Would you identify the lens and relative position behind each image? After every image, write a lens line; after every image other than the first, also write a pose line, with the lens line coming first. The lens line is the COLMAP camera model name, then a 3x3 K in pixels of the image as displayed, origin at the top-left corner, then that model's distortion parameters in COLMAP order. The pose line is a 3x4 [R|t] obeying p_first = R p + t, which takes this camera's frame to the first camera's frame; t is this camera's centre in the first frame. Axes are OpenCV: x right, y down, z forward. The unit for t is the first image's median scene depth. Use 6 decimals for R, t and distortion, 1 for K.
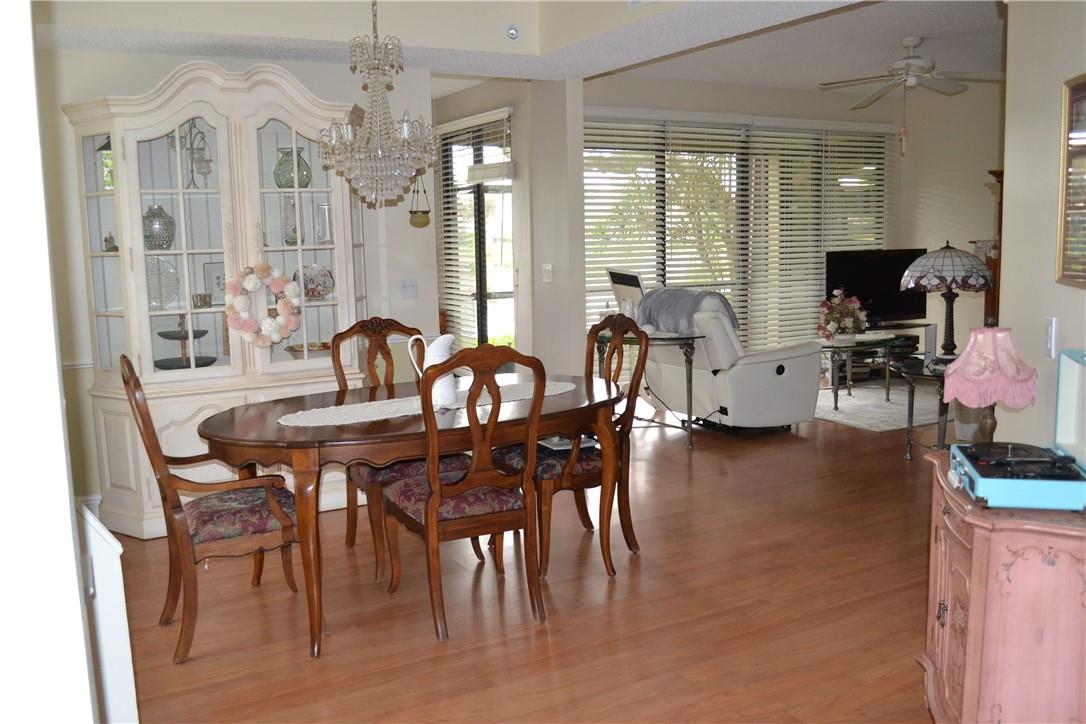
lens RADIAL K [[950.5, 0, 542.9], [0, 950.5, 365.8], [0, 0, 1]] dist [-0.071937, 0.005240]
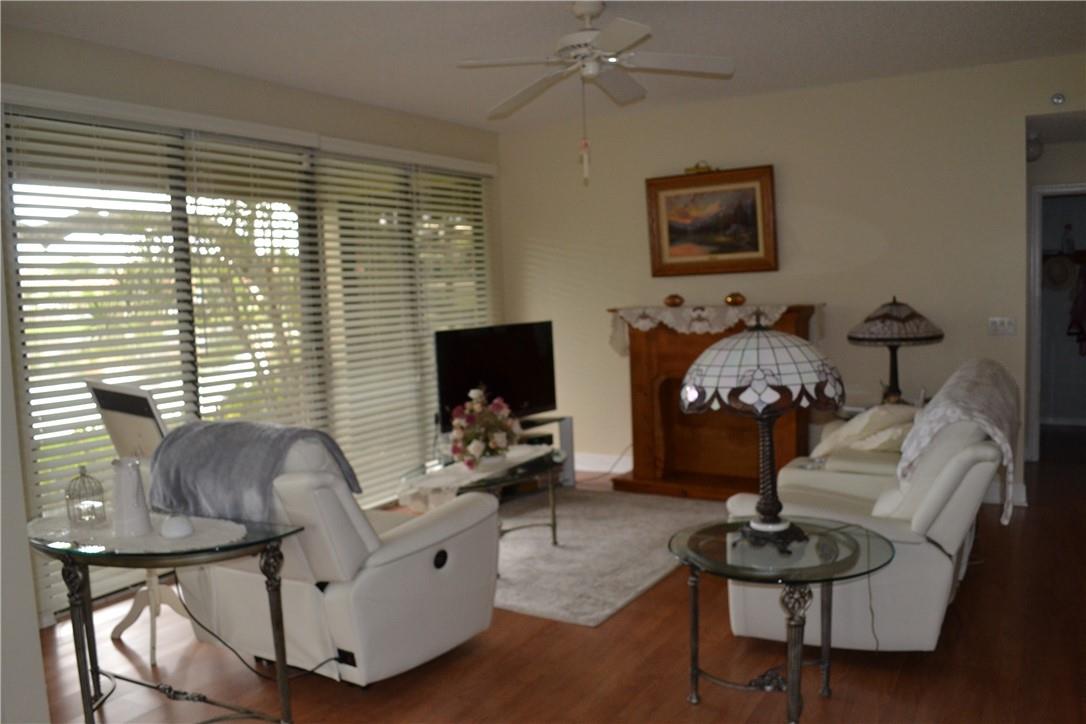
lens RADIAL K [[867.9, 0, 546.7], [0, 867.9, 361.4], [0, 0, 1]] dist [-0.078512, 0.004387]
pose [[0.863294, -0.054160, 0.501786, 0.074891], [0.089345, 0.994923, -0.046326, -0.099608], [-0.496730, 0.084825, 0.863750, 0.657891]]
